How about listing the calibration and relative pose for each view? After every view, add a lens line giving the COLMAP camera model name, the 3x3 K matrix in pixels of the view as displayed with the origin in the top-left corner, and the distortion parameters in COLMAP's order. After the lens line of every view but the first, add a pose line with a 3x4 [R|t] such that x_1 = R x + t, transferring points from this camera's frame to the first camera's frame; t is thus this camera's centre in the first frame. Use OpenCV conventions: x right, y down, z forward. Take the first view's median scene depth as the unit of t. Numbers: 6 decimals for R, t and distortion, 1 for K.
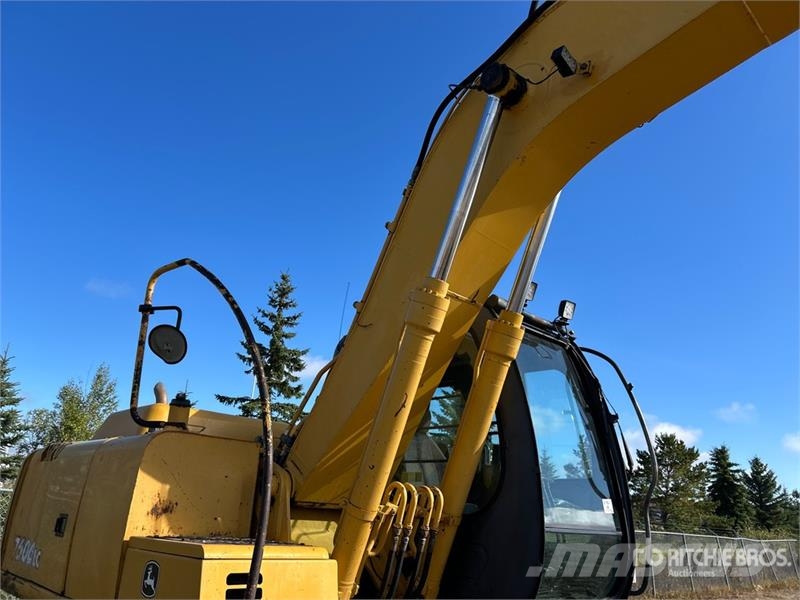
lens RADIAL K [[607.9, 0, 394.3], [0, 607.9, 306.7], [0, 0, 1]] dist [0.057114, -0.051250]
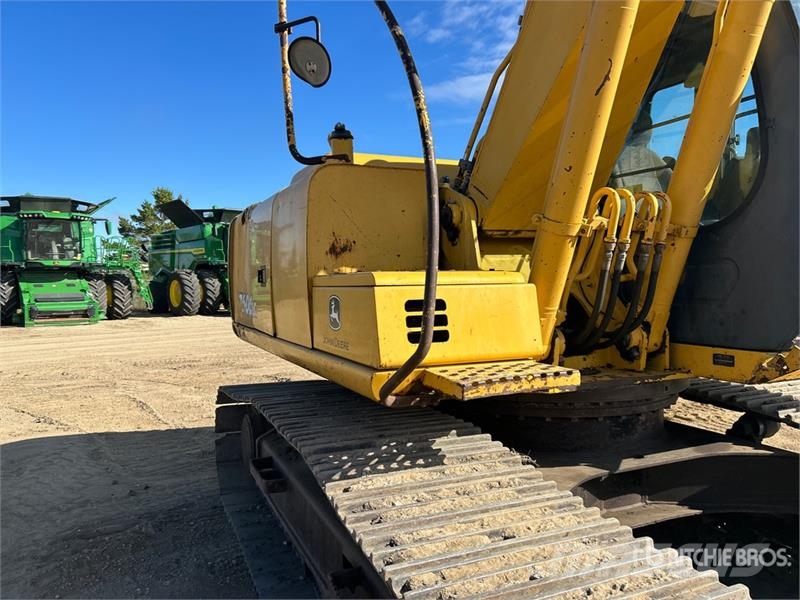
lens RADIAL K [[610.8, 0, 401.0], [0, 610.8, 302.9], [0, 0, 1]] dist [0.053403, -0.046510]
pose [[0.942757, -0.059806, -0.328074, 0.006110], [0.173358, 0.928303, 0.328938, 0.106917], [0.284879, -0.366983, 0.885532, 0.160103]]
